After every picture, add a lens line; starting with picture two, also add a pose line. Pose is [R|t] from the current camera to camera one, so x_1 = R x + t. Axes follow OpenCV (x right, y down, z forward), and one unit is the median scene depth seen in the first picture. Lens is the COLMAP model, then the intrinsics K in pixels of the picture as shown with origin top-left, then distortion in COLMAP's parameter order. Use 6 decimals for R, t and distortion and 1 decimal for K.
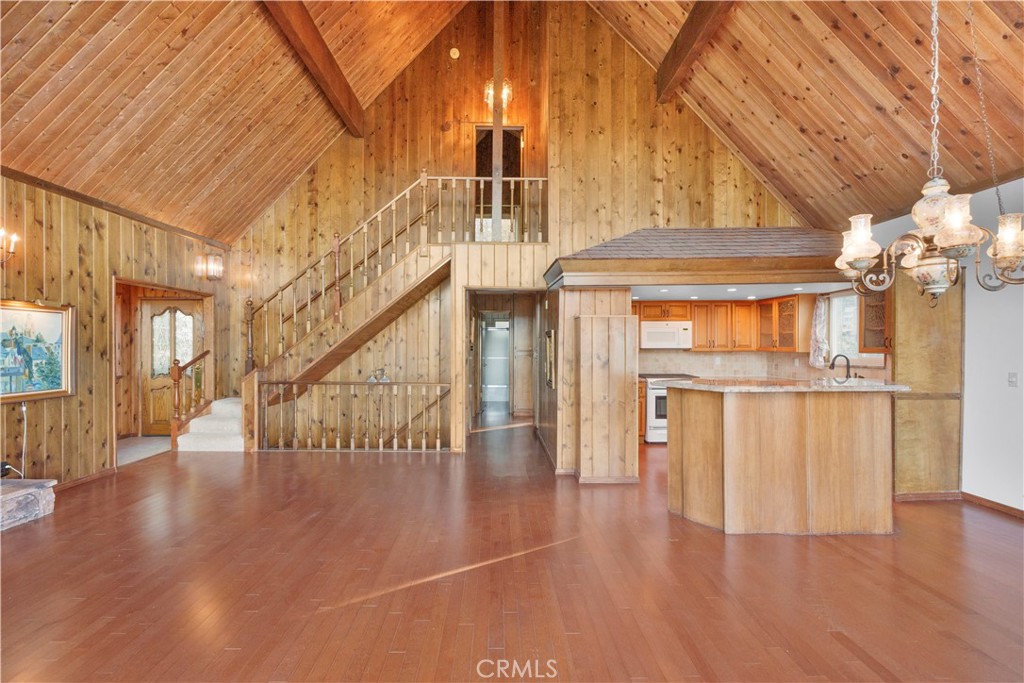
lens RADIAL K [[460.3, 0, 505.0], [0, 460.3, 348.1], [0, 0, 1]] dist [0.001152, -0.000327]
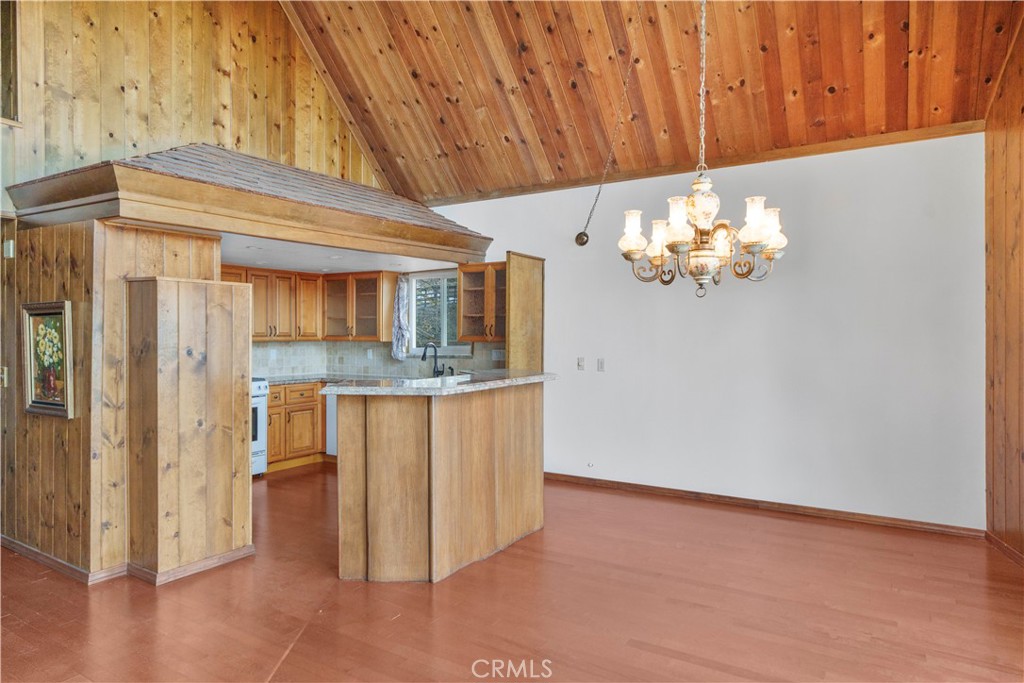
lens RADIAL K [[623.8, 0, 507.8], [0, 623.8, 345.2], [0, 0, 1]] dist [-0.008118, -0.000333]
pose [[0.544518, -0.013999, 0.838633, -0.209611], [0.003590, 0.999890, 0.014360, 0.000345], [-0.838742, -0.004808, 0.544508, 0.239544]]
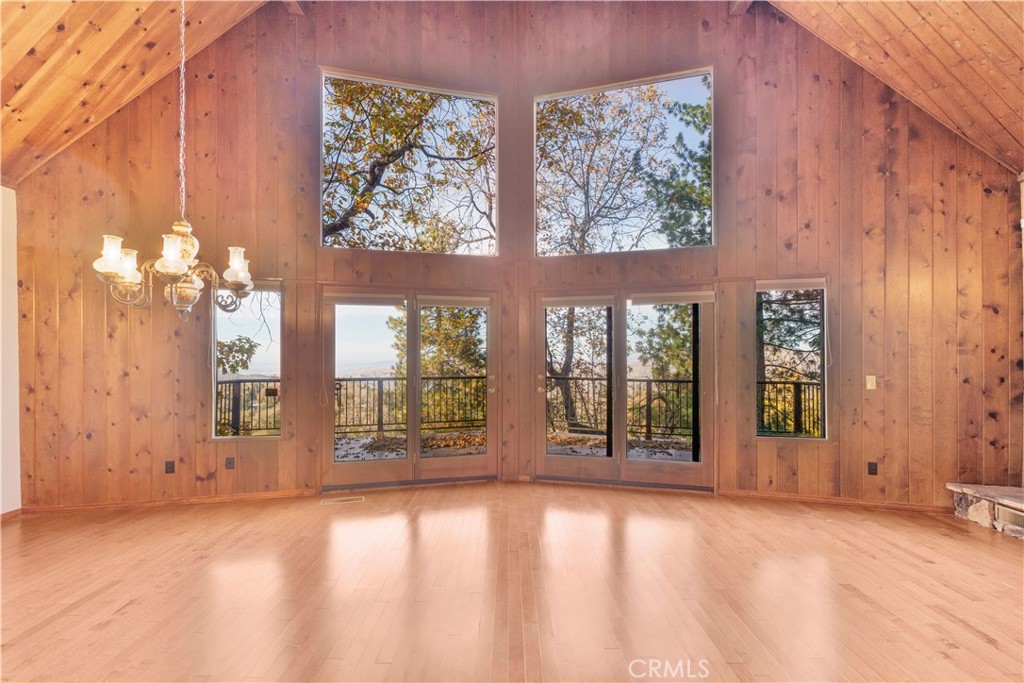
lens RADIAL K [[460.3, 0, 505.0], [0, 460.3, 348.1], [0, 0, 1]] dist [0.001152, -0.000327]
pose [[-0.999661, -0.019734, 0.016955, 0.003328], [-0.019899, 0.999756, -0.009605, -0.013601], [-0.016761, -0.009939, -0.999810, 0.906534]]
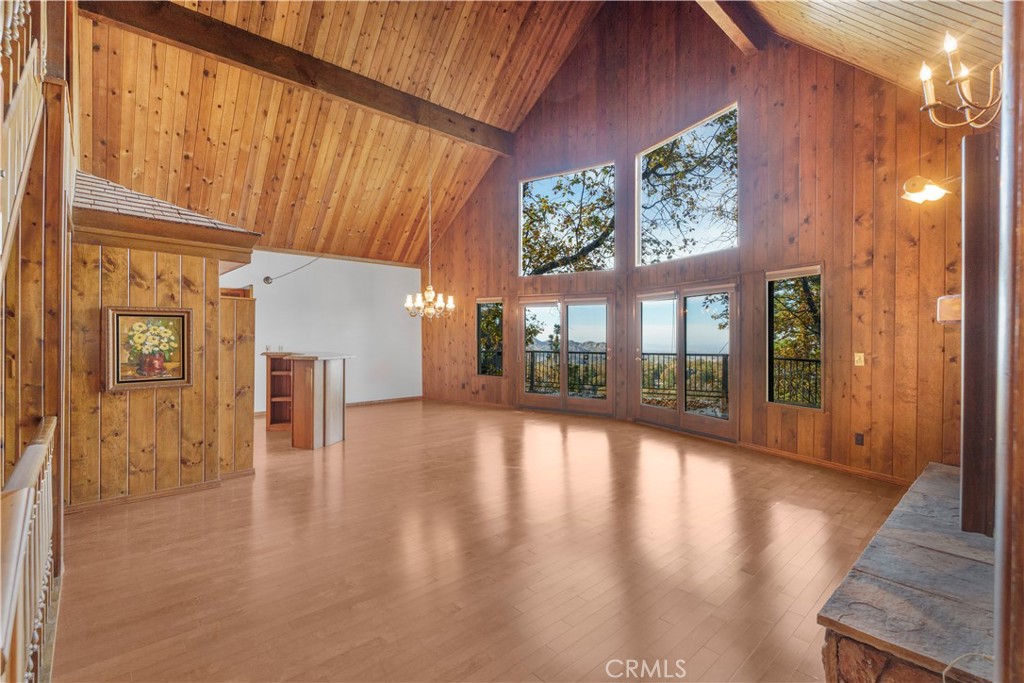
lens RADIAL K [[468.0, 0, 511.0], [0, 468.0, 327.6], [0, 0, 1]] dist [-0.000210, -0.000623]
pose [[-0.664757, -0.006494, 0.747032, -0.874987], [-0.012816, 0.999914, -0.002712, -0.022778], [-0.746950, -0.011376, -0.664783, 1.170084]]
